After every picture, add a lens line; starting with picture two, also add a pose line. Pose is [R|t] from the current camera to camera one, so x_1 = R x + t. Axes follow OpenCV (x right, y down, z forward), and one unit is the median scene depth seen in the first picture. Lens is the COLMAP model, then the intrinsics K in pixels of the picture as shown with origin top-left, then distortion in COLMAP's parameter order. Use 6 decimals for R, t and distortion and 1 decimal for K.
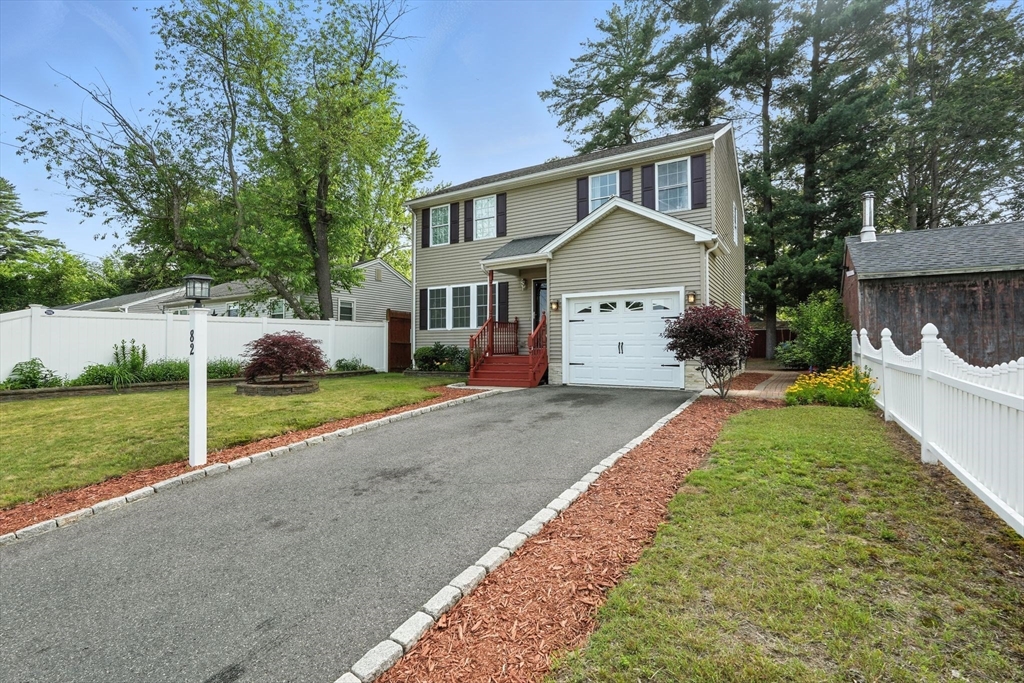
lens RADIAL K [[472.8, 0, 515.1], [0, 472.8, 345.3], [0, 0, 1]] dist [-0.001383, 0.009839]
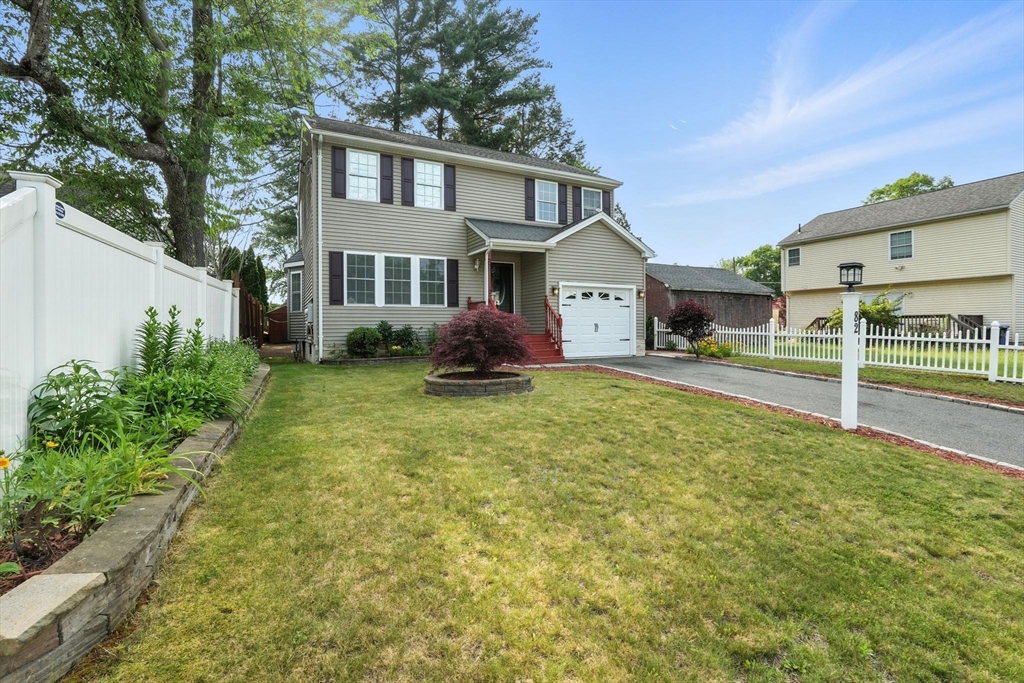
lens RADIAL K [[464.0, 0, 514.3], [0, 464.0, 330.7], [0, 0, 1]] dist [-0.000096, 0.000204]
pose [[0.522491, -0.009017, 0.852597, -0.791722], [-0.000116, 0.999943, 0.010647, 0.000491], [-0.852645, -0.005662, 0.522460, 0.421650]]
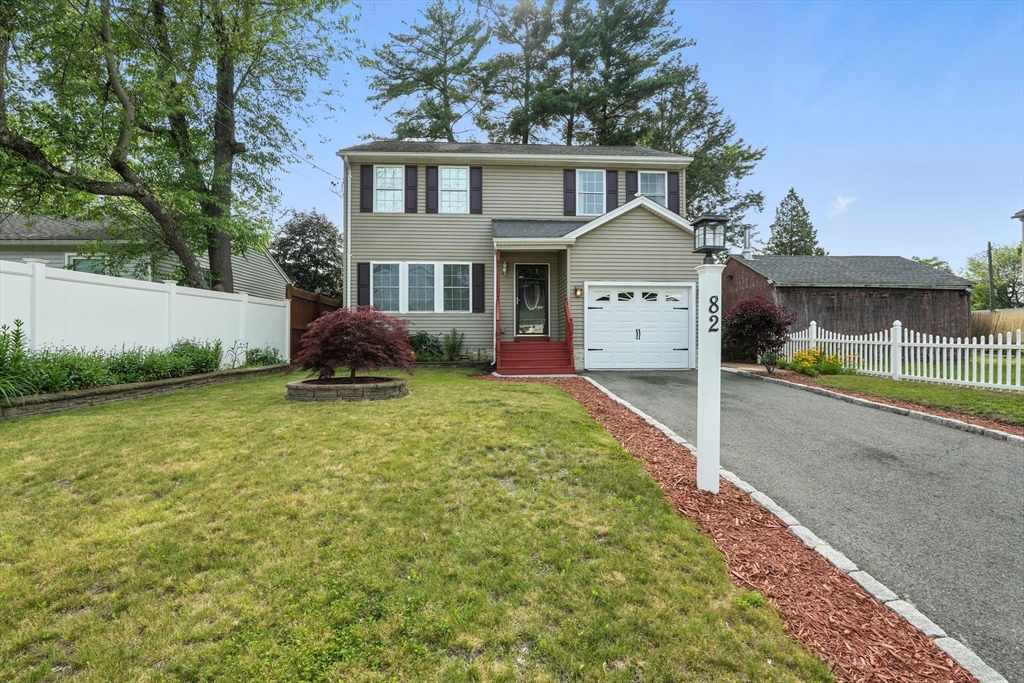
lens RADIAL K [[459.2, 0, 512.0], [0, 459.2, 341.5], [0, 0, 1]] dist [-0.001832, 0.000930]
pose [[0.825911, -0.002837, 0.563794, -0.498699], [-0.003604, 0.999940, 0.010310, 0.010100], [-0.563789, -0.010547, 0.825851, 0.228215]]
